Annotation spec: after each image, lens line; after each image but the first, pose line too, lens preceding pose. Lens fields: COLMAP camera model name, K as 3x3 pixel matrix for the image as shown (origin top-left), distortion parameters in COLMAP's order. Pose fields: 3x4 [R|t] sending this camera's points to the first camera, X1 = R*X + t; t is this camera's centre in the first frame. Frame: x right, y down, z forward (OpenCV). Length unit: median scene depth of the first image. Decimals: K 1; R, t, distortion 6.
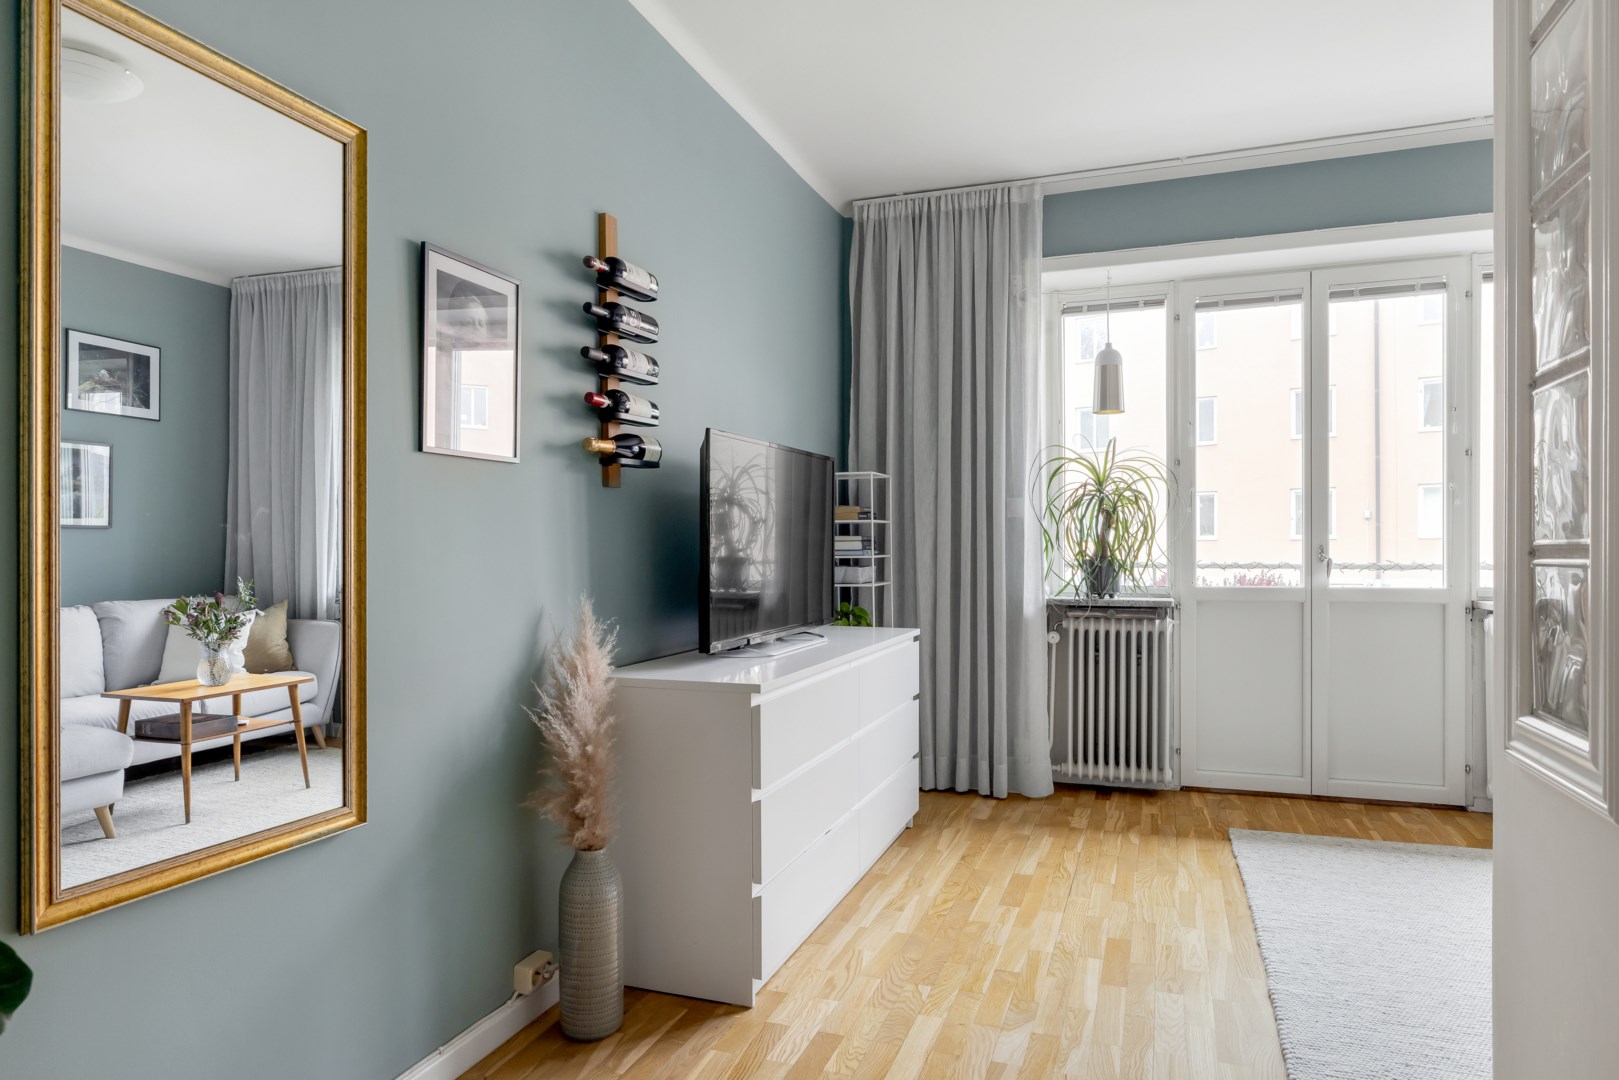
lens RADIAL K [[1000.9, 0, 805.7], [0, 1000.9, 556.9], [0, 0, 1]] dist [0.000559, 0.000360]
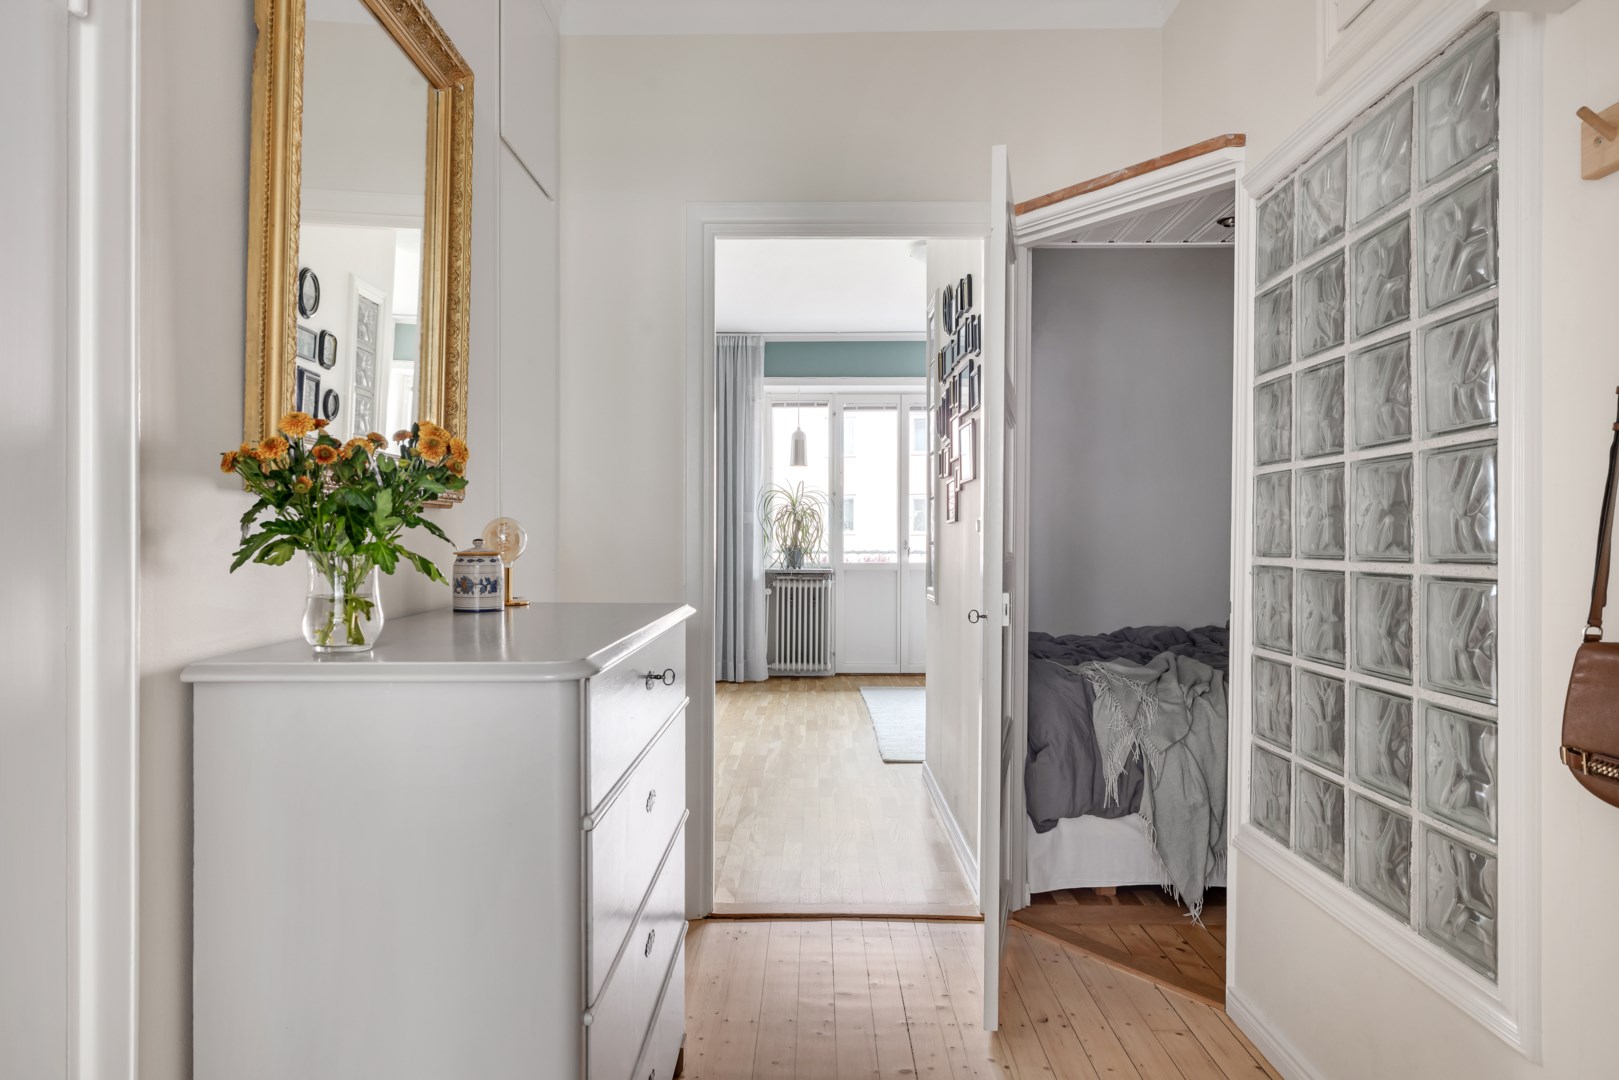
lens RADIAL K [[950.0, 0, 807.8], [0, 950.0, 544.4], [0, 0, 1]] dist [0.003706, 0.000990]
pose [[0.942945, 0.004596, 0.332918, -0.251179], [-0.003196, 0.999984, -0.004755, 0.005151], [-0.332934, 0.003420, 0.942944, -0.618017]]
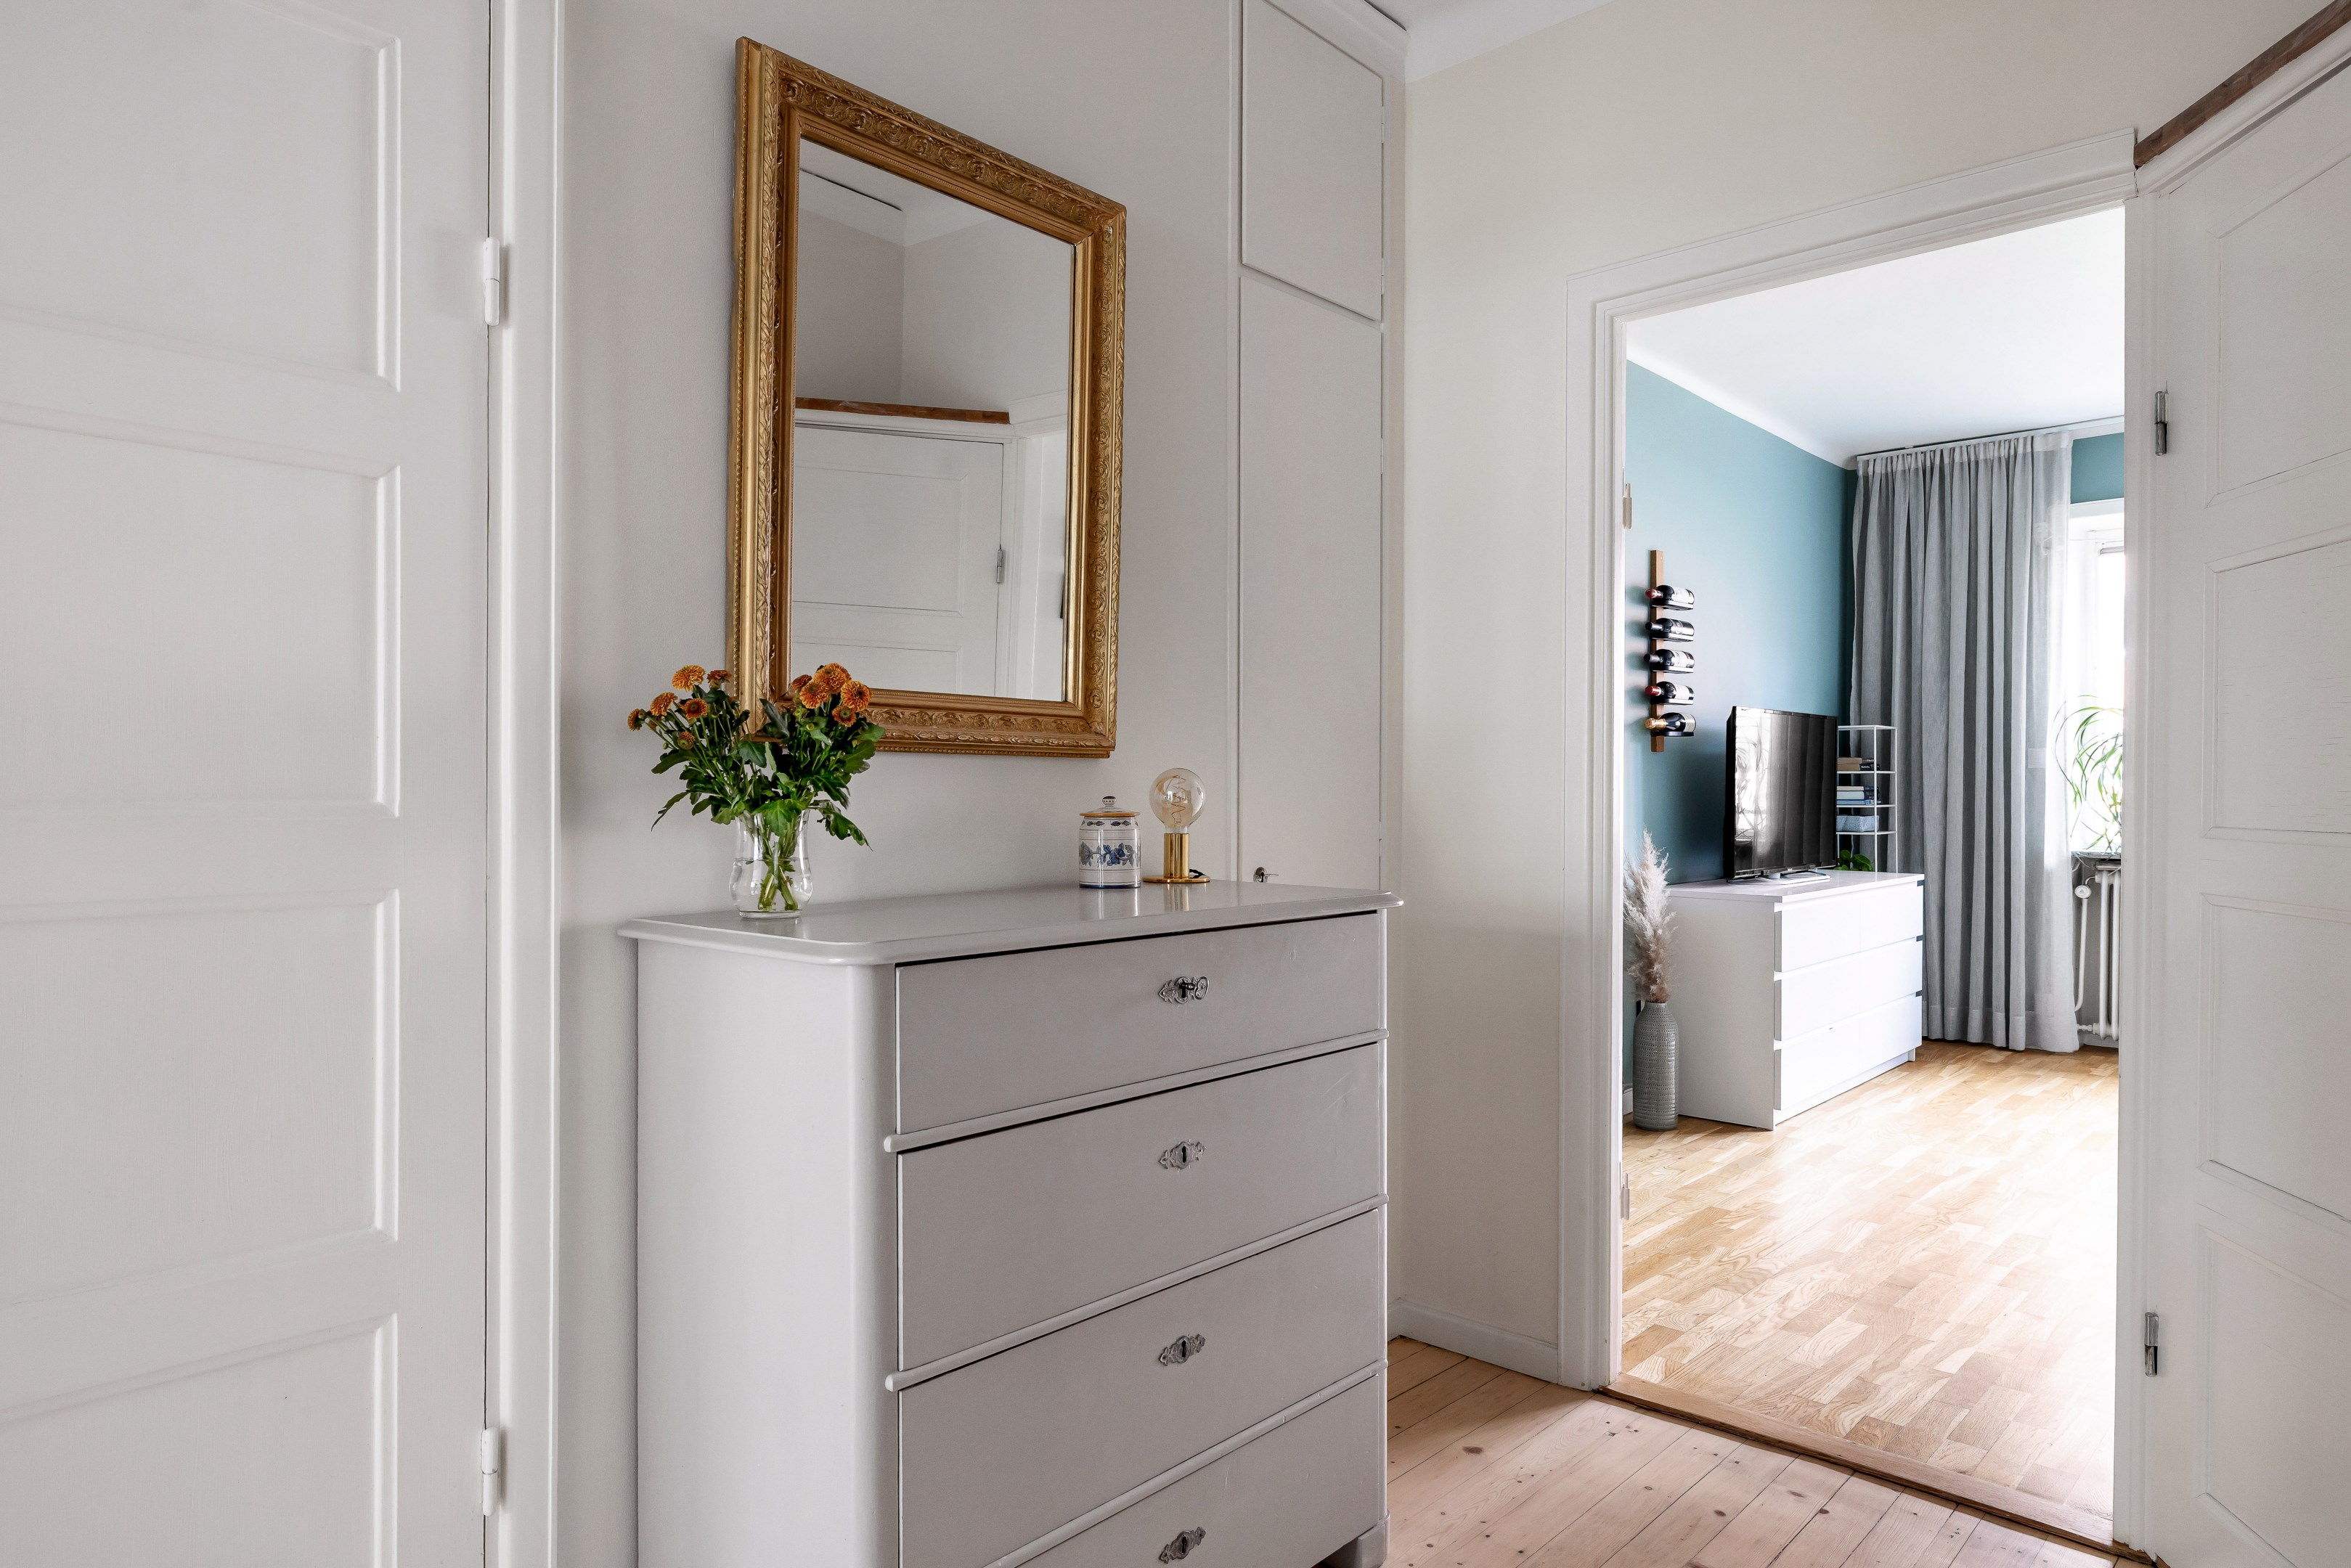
lens RADIAL K [[1409.1, 0, 1174.6], [0, 1409.1, 795.3], [0, 0, 1]] dist [0.003157, -0.000076]
pose [[0.921670, 0.008602, -0.387880, -0.035204], [-0.011159, 0.999928, -0.004340, 0.002805], [0.387814, 0.008329, 0.921700, -0.619309]]
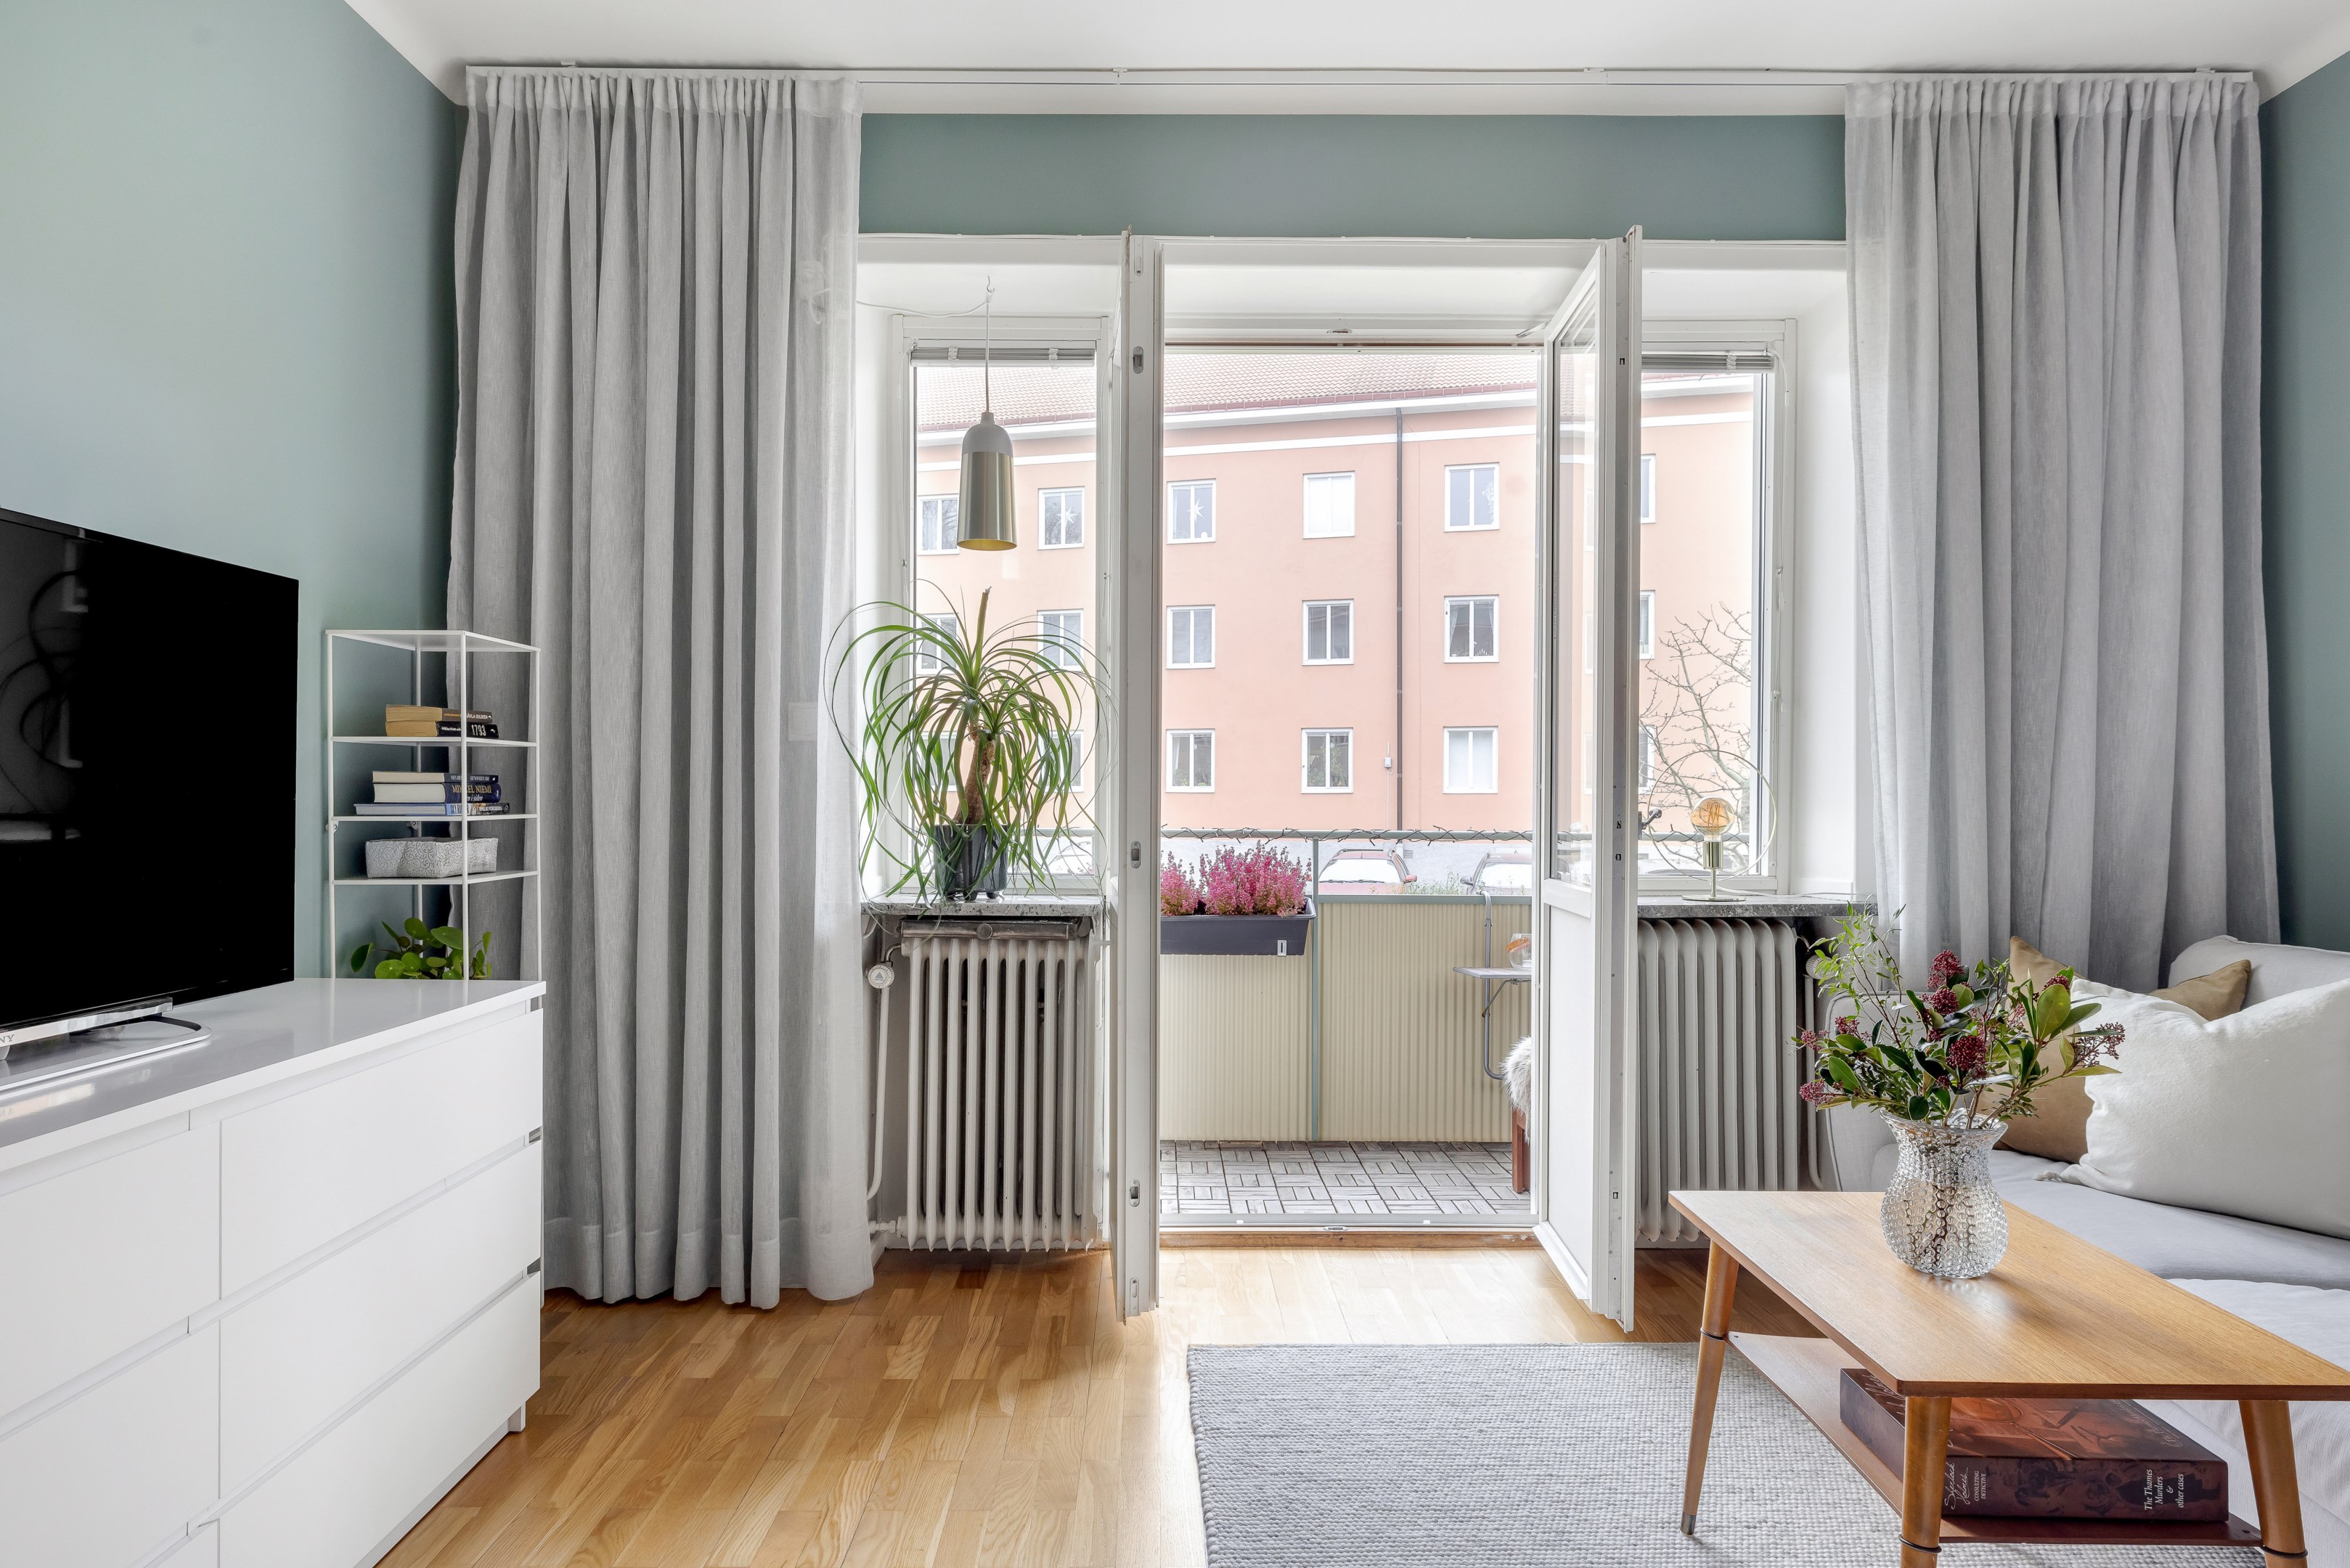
lens RADIAL K [[1352.2, 0, 1172.5], [0, 1352.2, 802.5], [0, 0, 1]] dist [0.003301, 0.001080]
pose [[0.937363, 0.008955, 0.348239, 0.148743], [-0.006583, 0.999946, -0.007992, -0.004445], [-0.348292, 0.005199, 0.937372, 0.303154]]
